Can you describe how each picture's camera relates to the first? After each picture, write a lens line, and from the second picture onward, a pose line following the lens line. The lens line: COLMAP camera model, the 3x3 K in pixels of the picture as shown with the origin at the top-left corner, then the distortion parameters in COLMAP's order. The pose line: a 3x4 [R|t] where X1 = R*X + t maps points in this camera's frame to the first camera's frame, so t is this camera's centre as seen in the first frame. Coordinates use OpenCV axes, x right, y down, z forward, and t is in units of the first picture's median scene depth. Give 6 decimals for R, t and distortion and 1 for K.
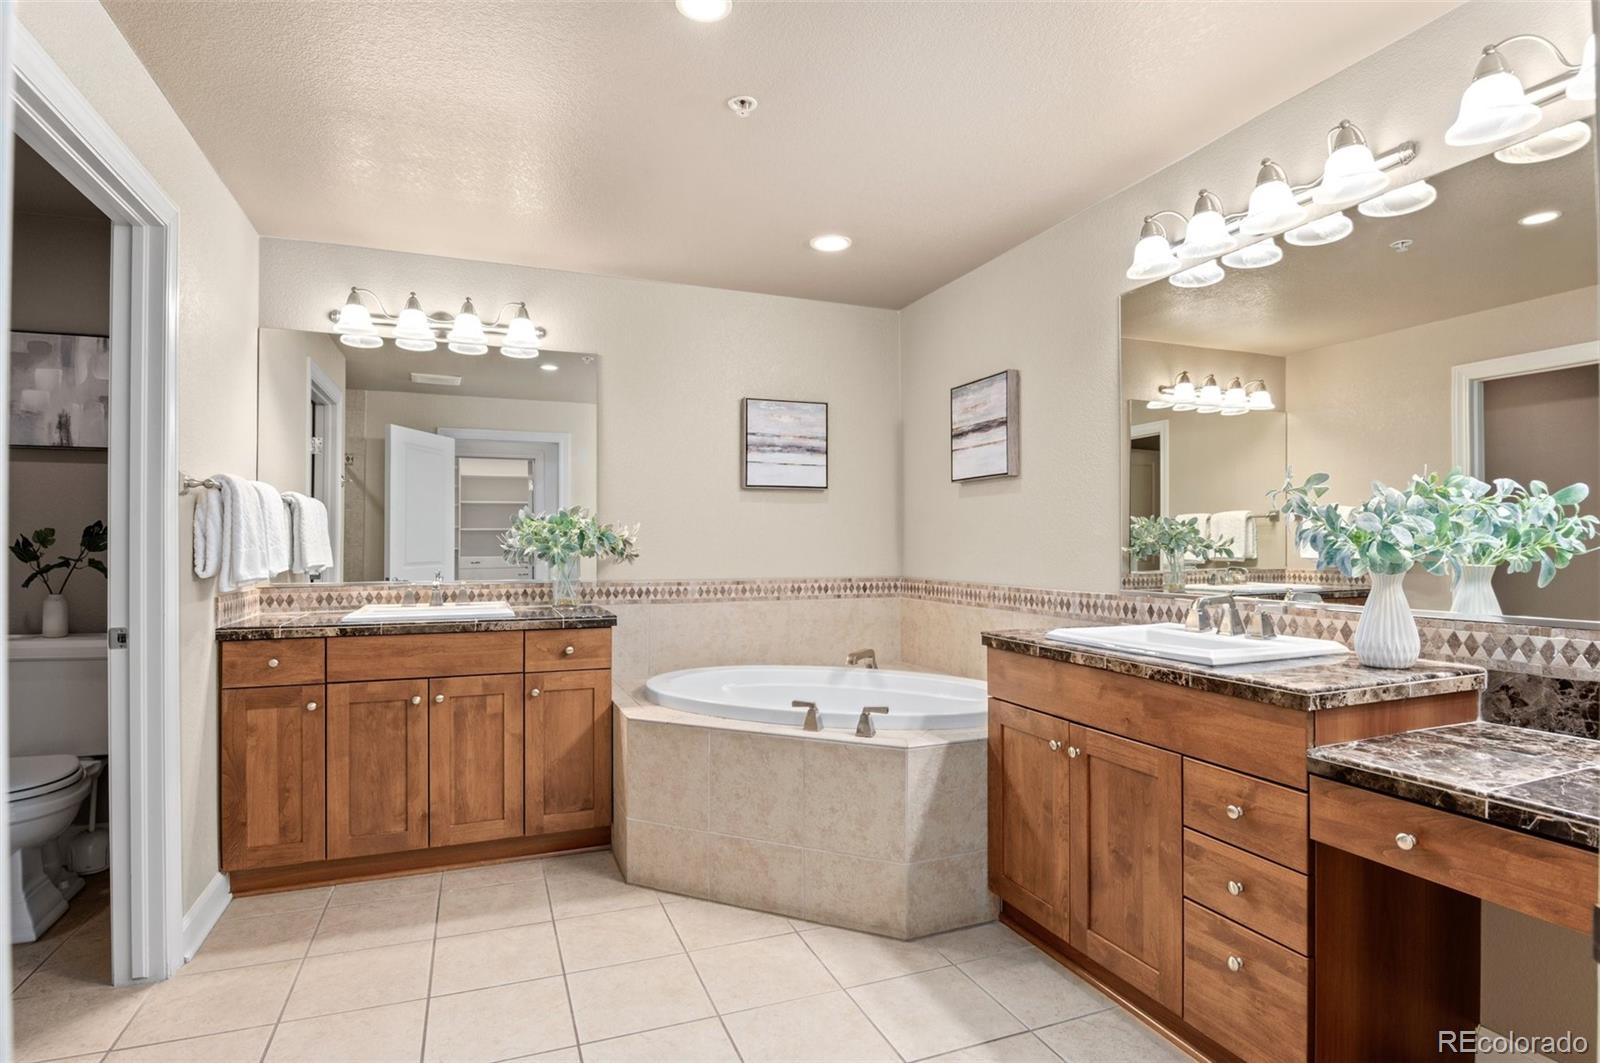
lens RADIAL K [[790.8, 0, 800.0], [0, 790.8, 531.5], [0, 0, 1]] dist [-0.021789, -0.000199]
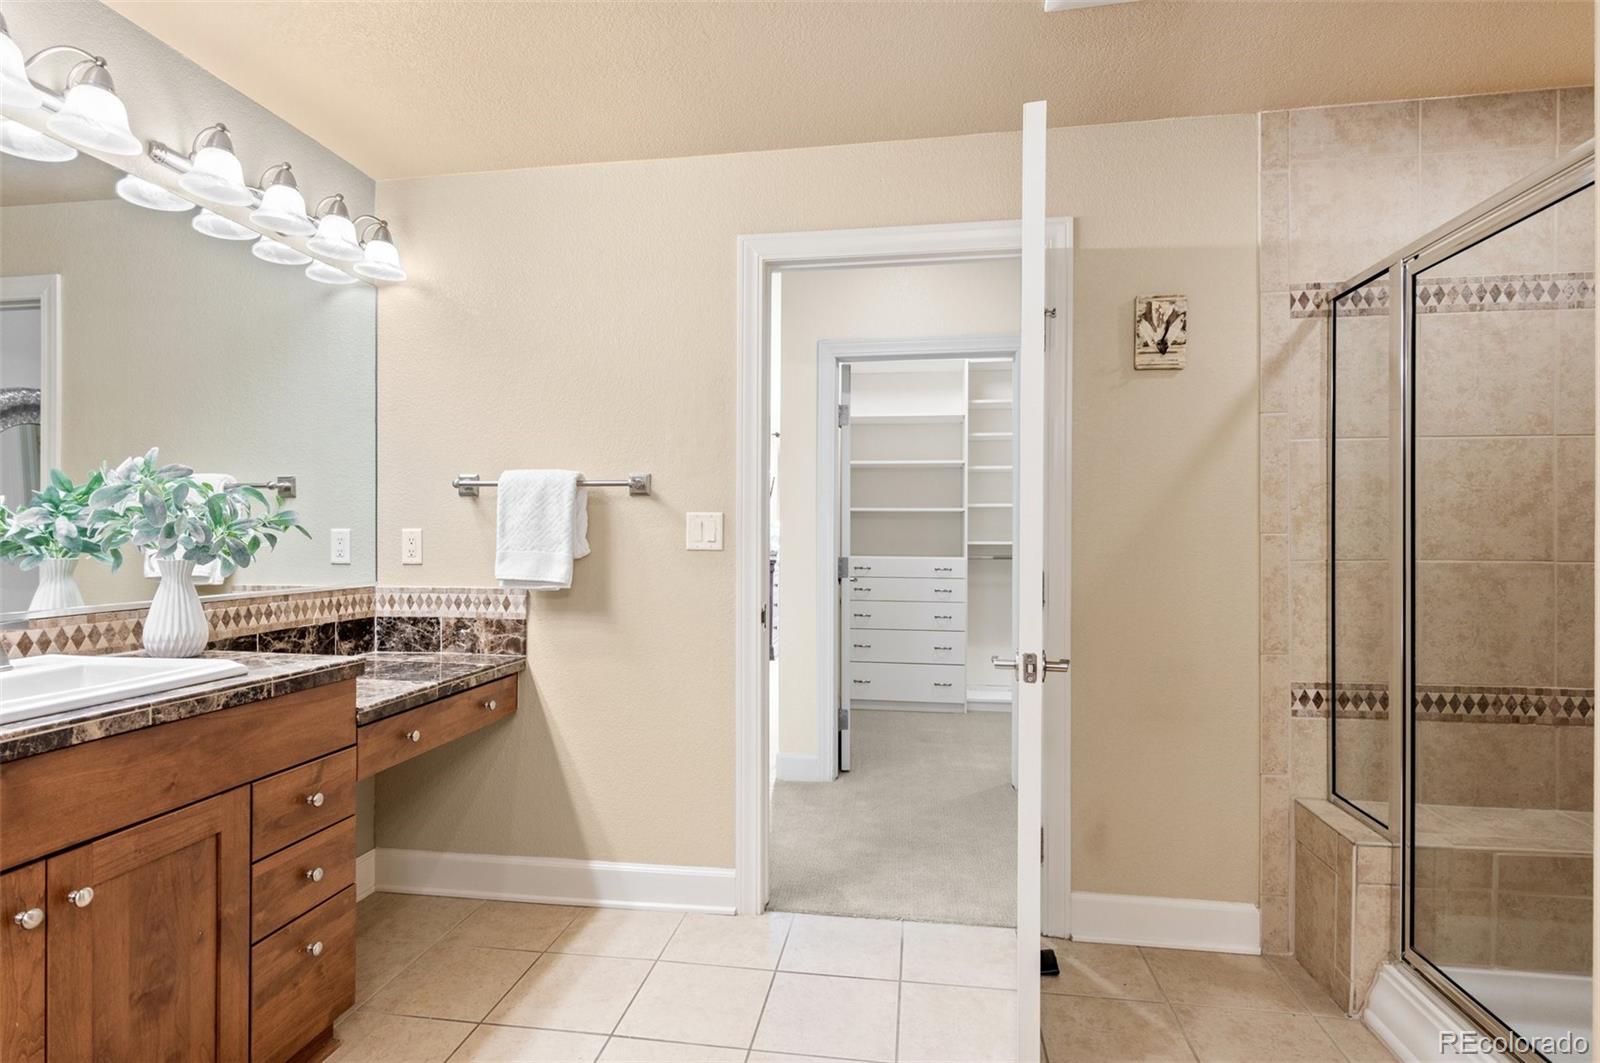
lens RADIAL K [[790.8, 0, 800.0], [0, 790.8, 531.5], [0, 0, 1]] dist [-0.021789, -0.000199]
pose [[-0.858582, 0.004589, 0.512657, -0.472011], [-0.004947, 0.999839, -0.017235, 0.021023], [-0.512653, -0.017334, -0.858421, 1.436401]]
